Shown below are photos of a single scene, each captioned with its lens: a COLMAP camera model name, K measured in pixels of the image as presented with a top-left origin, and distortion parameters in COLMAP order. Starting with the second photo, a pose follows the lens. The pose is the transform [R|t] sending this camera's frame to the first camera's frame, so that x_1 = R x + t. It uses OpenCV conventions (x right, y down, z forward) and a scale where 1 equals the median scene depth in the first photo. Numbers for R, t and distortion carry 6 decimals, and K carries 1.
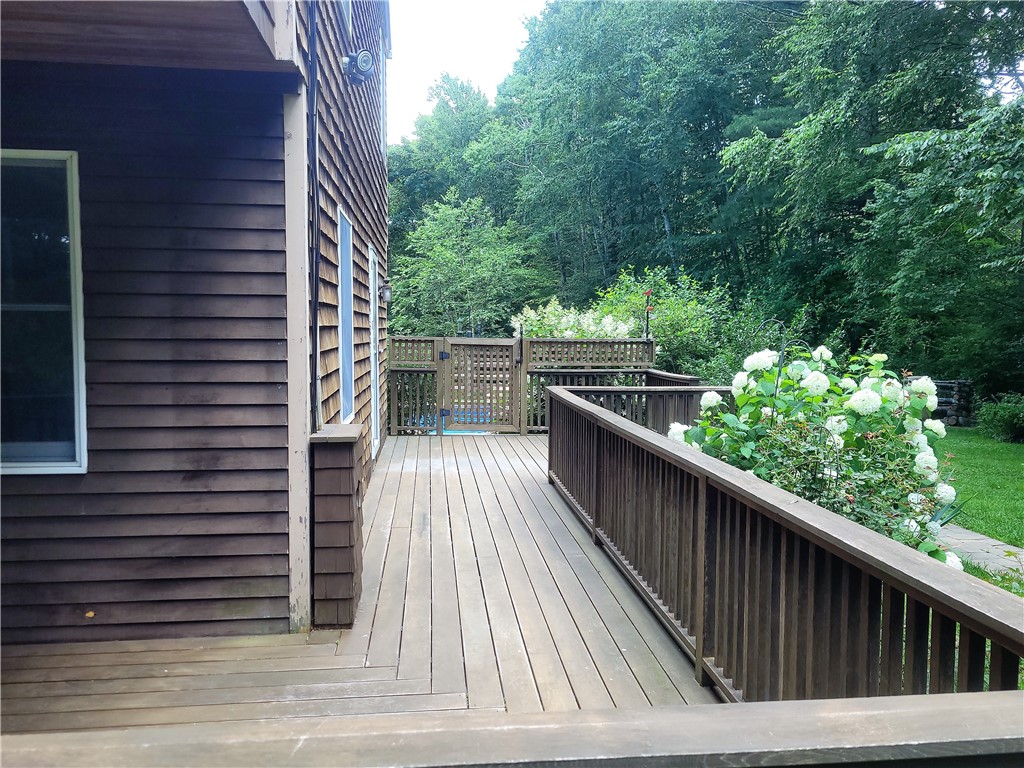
lens RADIAL K [[843.6, 0, 523.8], [0, 843.6, 377.4], [0, 0, 1]] dist [0.029354, 0.001590]
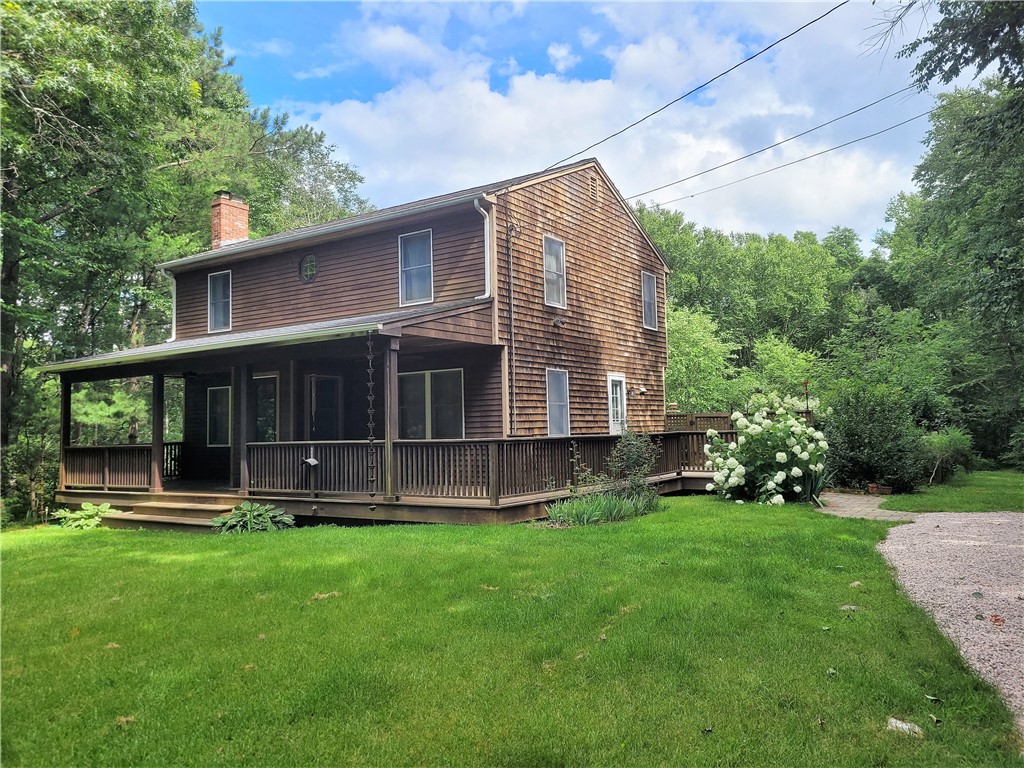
lens RADIAL K [[773.0, 0, 512.0], [0, 773.0, 384.0], [0, 0, 1]] dist [0.004060, 0.000093]
pose [[0.761771, -0.062851, -0.644790, 0.656145], [-0.008875, 0.994177, -0.107392, 0.069986], [0.647786, 0.087531, 0.756778, -0.538440]]
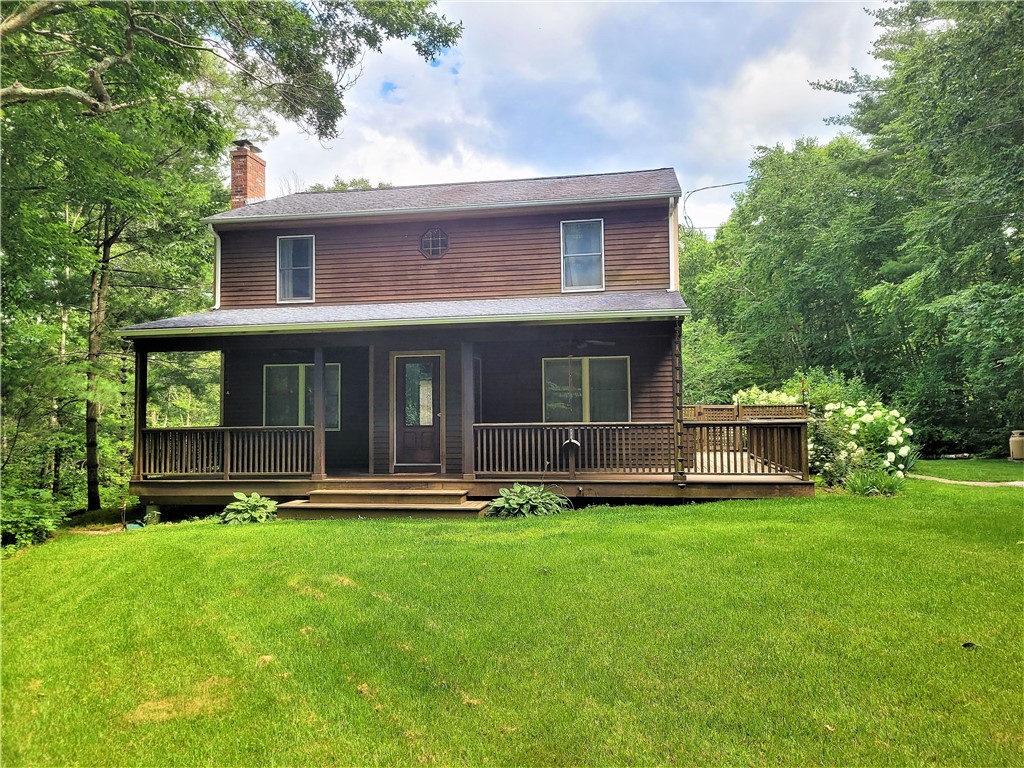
lens RADIAL K [[782.3, 0, 492.3], [0, 782.3, 385.4], [0, 0, 1]] dist [0.007280, 0.001691]
pose [[0.951124, -0.030407, -0.307310, 0.014104], [-0.000659, 0.994938, -0.100485, 0.092662], [0.308810, 0.095776, 0.946289, -0.941246]]
